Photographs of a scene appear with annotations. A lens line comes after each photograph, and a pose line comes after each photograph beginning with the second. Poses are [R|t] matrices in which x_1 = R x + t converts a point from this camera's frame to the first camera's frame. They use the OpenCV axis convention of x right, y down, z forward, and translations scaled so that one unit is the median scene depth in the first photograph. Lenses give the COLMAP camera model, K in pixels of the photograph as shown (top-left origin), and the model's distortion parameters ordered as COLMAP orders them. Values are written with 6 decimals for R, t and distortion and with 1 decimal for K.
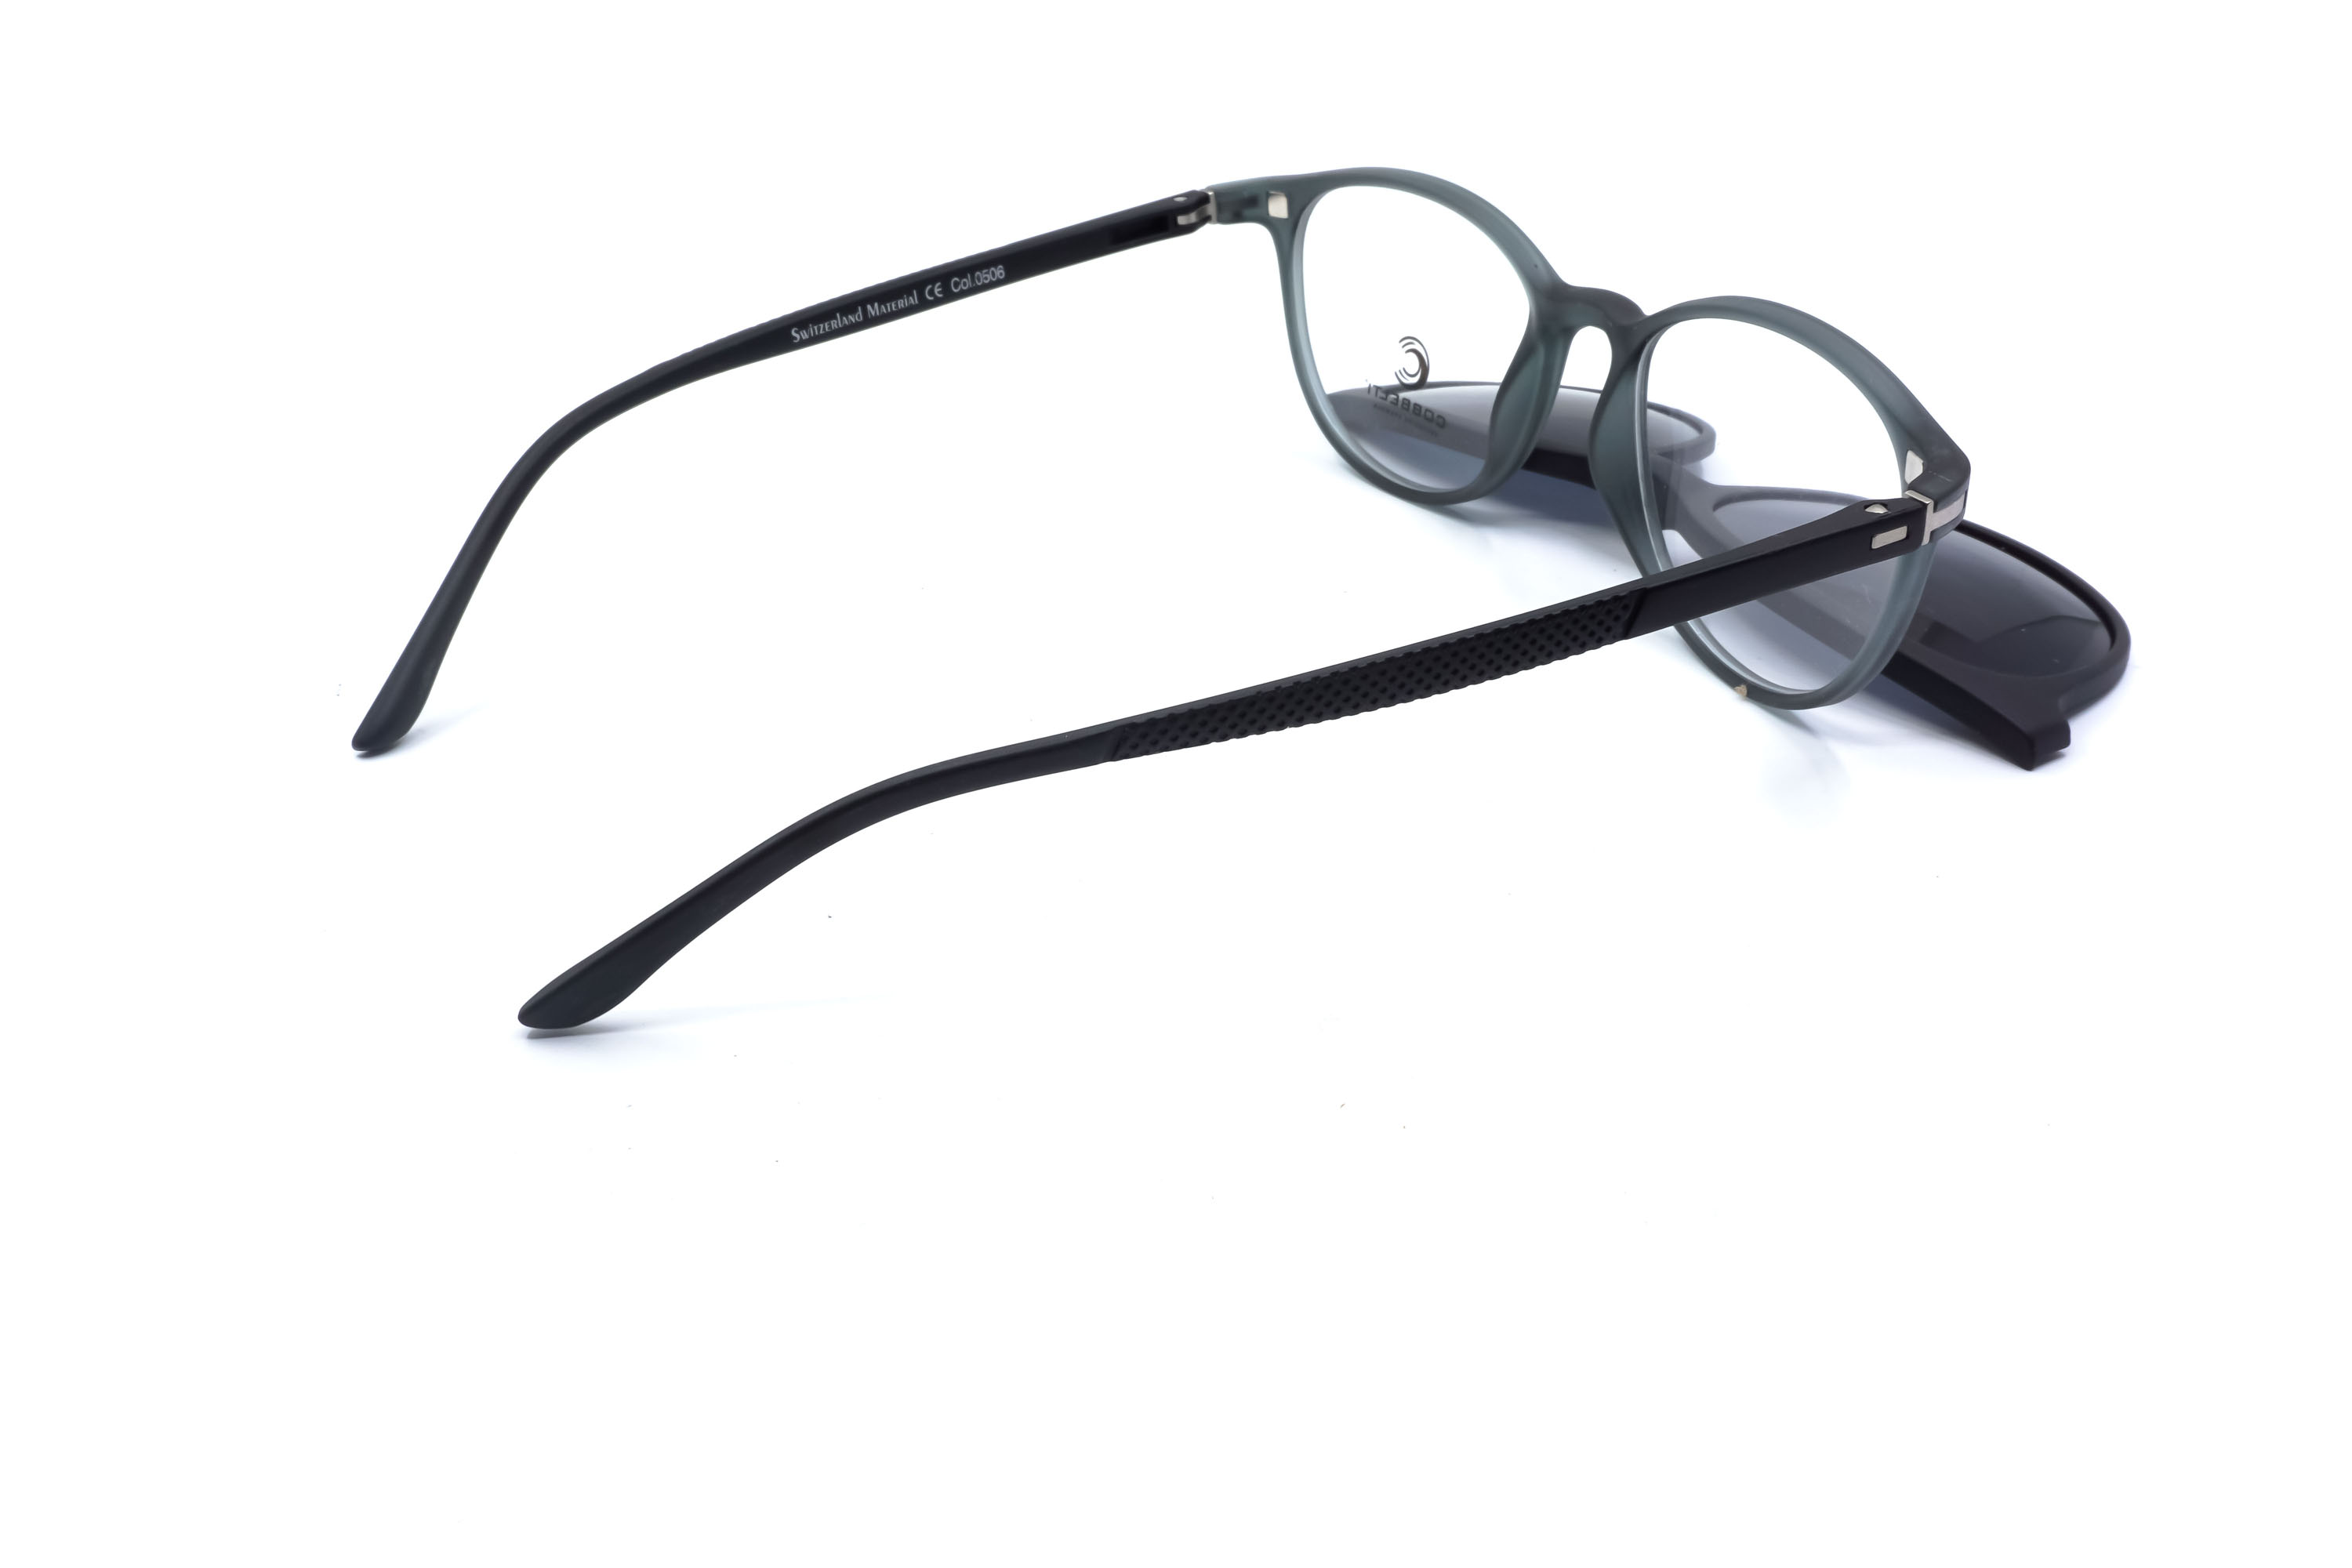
lens RADIAL K [[2326.3, 0, 1176.0], [0, 2326.3, 784.0], [0, 0, 1]] dist [-0.012068, 0.009535]
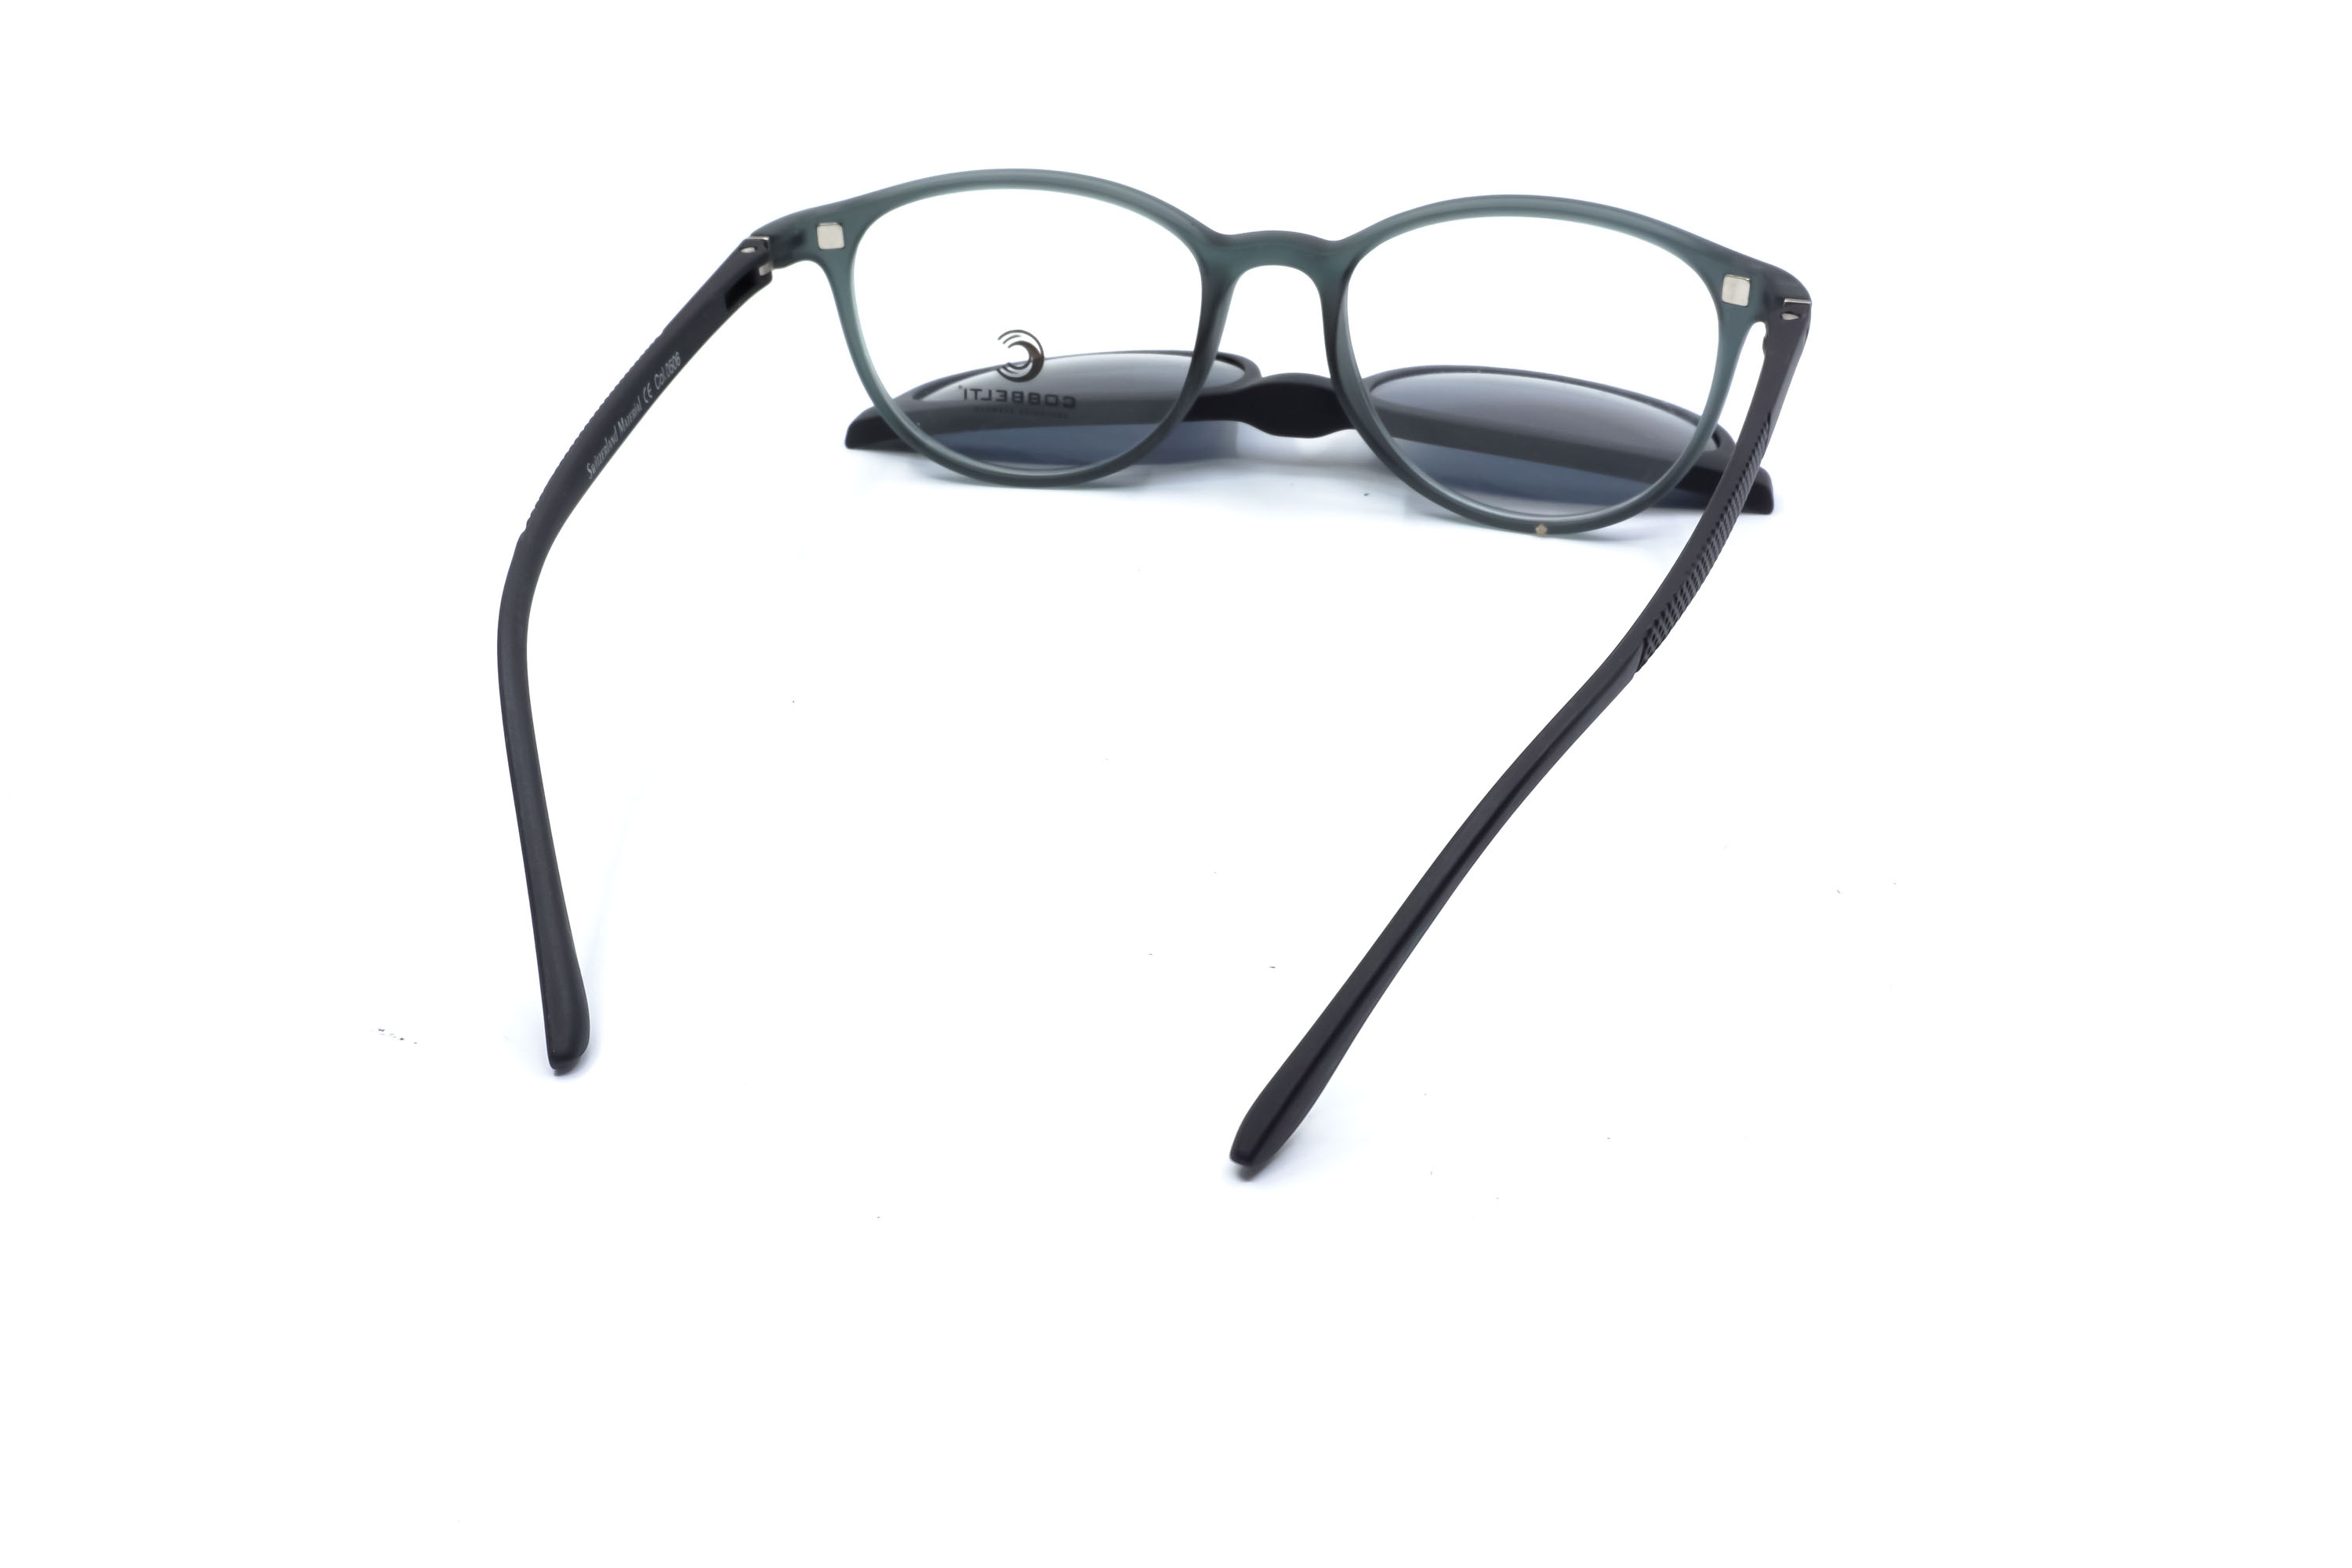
lens RADIAL K [[2326.3, 0, 1176.0], [0, 2326.3, 784.0], [0, 0, 1]] dist [-0.012068, 0.009535]
pose [[0.705284, -0.342532, 0.620682, -0.569761], [0.348377, 0.929979, 0.117359, -0.107521], [-0.617420, 0.133460, 0.775229, 0.206289]]
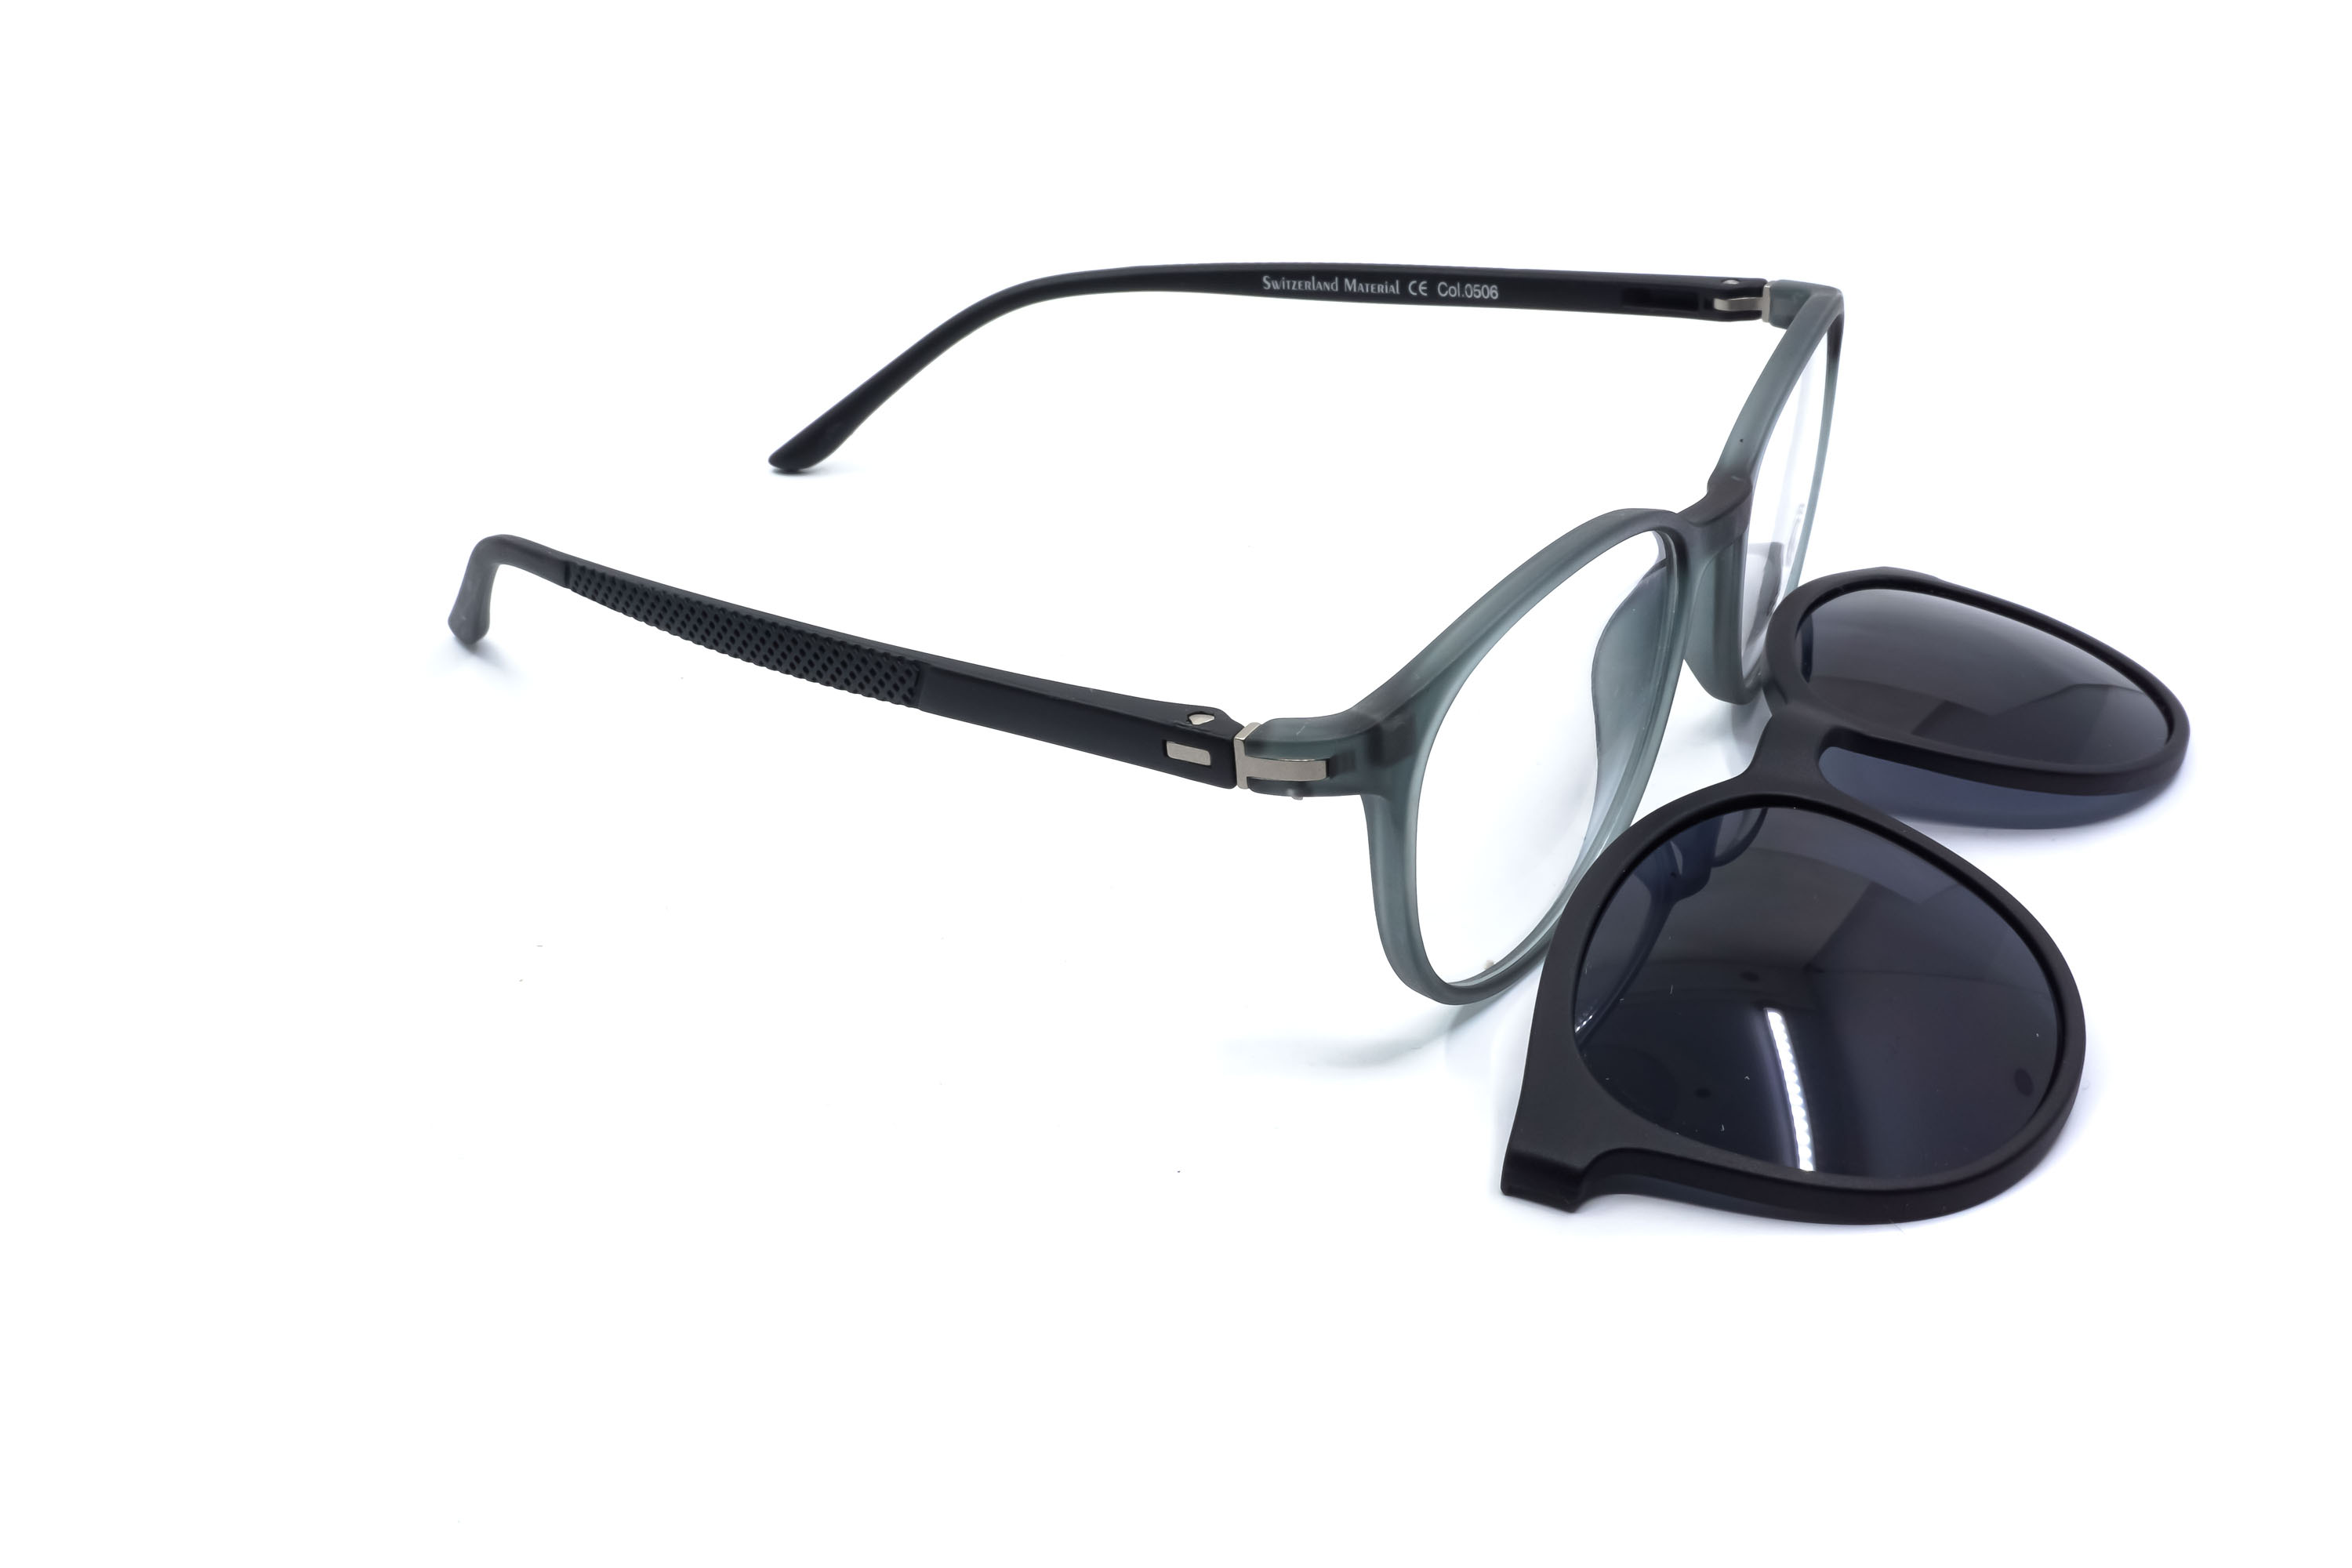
lens RADIAL K [[2326.3, 0, 1176.0], [0, 2326.3, 784.0], [0, 0, 1]] dist [-0.012068, 0.009535]
pose [[0.492891, 0.429256, -0.756834, 0.692853], [-0.418336, 0.879611, 0.226450, -0.208878], [0.762925, 0.204996, 0.613125, 0.358646]]
